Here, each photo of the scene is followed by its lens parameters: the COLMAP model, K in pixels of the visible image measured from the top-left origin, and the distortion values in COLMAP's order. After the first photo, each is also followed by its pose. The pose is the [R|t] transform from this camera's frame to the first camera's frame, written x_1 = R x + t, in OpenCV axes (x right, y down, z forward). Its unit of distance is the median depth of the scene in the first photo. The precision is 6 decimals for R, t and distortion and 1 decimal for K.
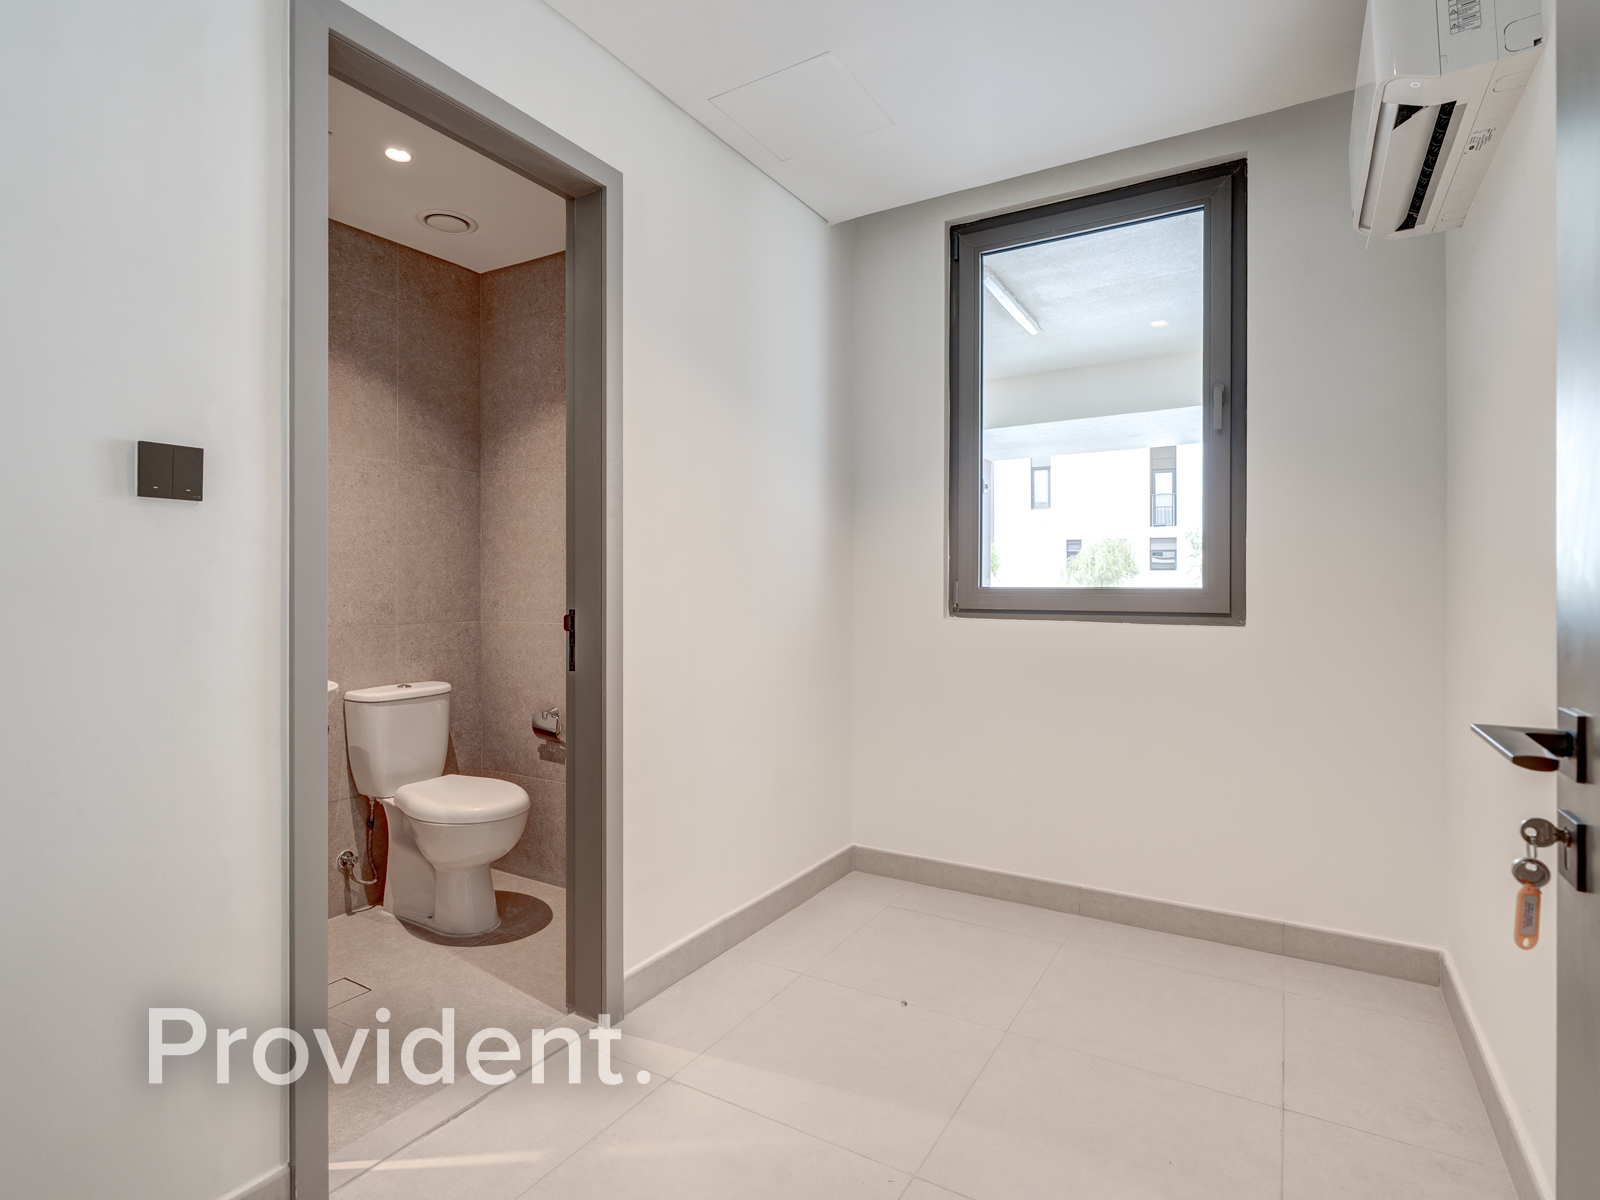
lens RADIAL K [[827.8, 0, 799.4], [0, 827.8, 585.9], [0, 0, 1]] dist [-0.010737, 0.002310]
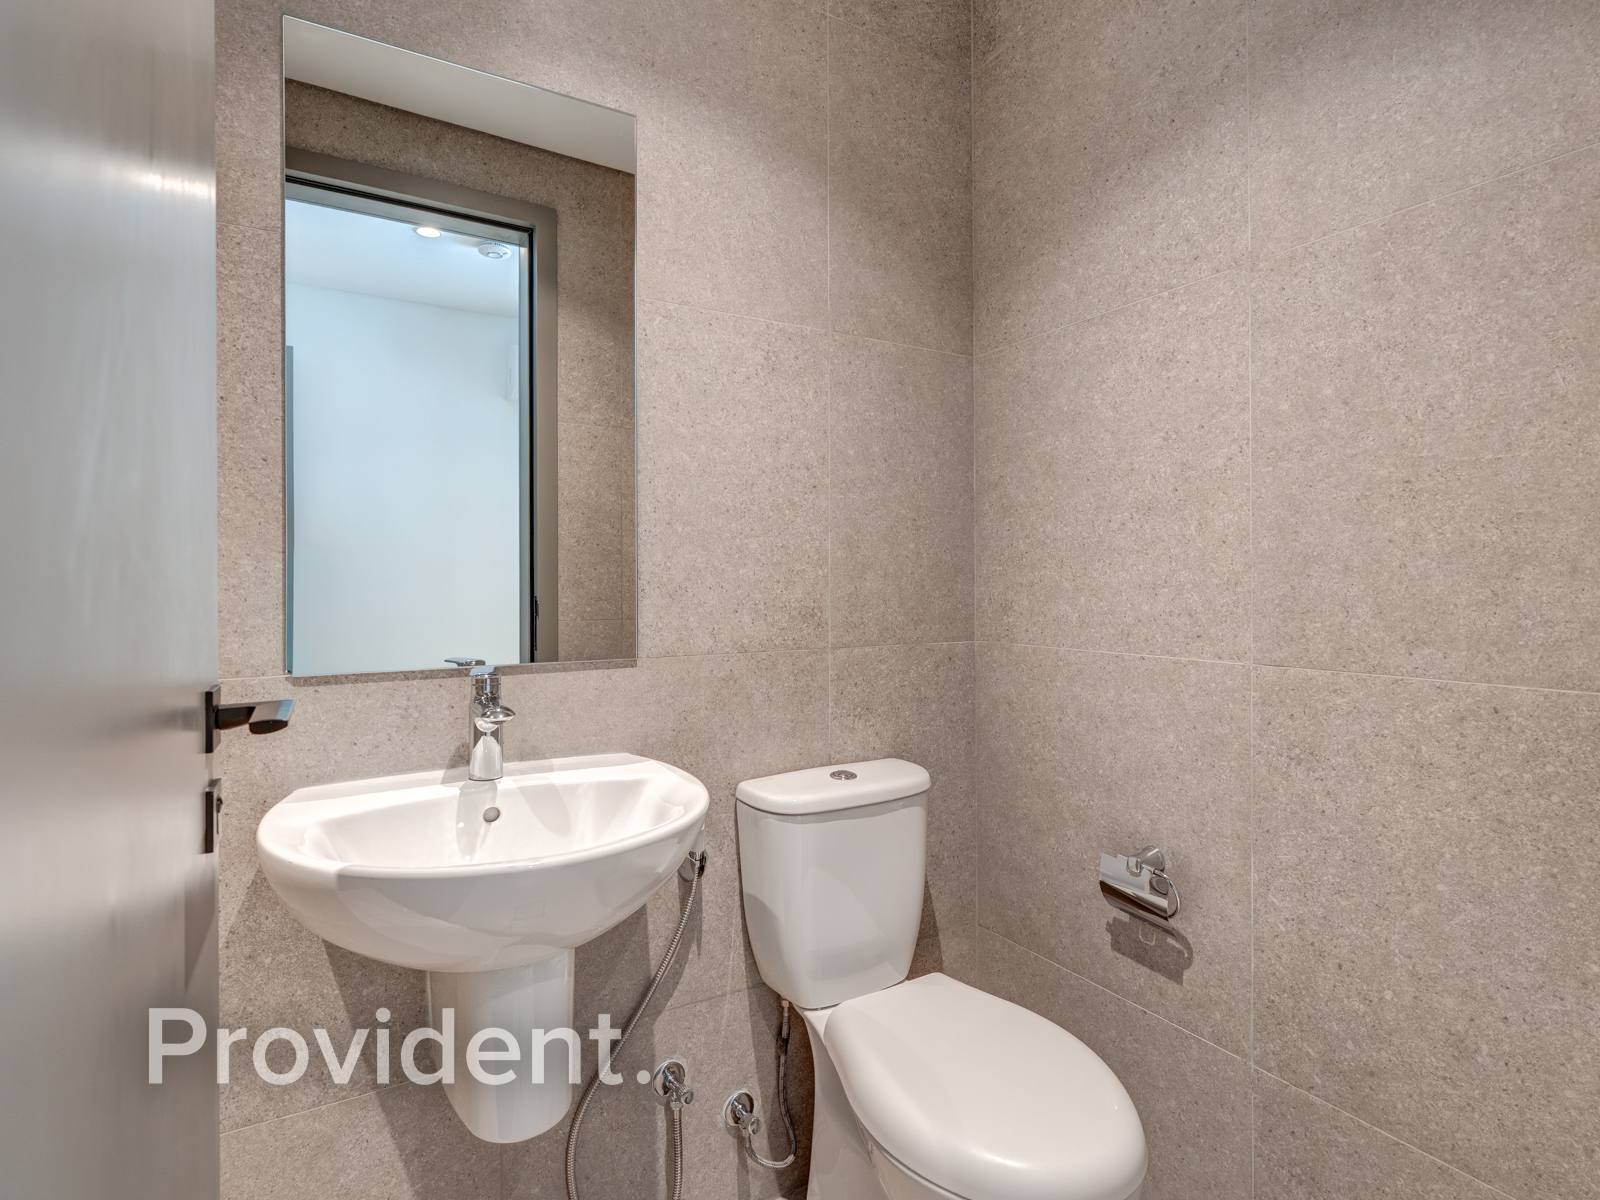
lens RADIAL K [[827.8, 0, 799.4], [0, 827.8, 585.9], [0, 0, 1]] dist [-0.010737, 0.002310]
pose [[0.883122, 0.000394, -0.469144, -0.261822], [0.003613, 0.999964, 0.007642, 0.004030], [0.469130, -0.008444, 0.883089, 0.535793]]
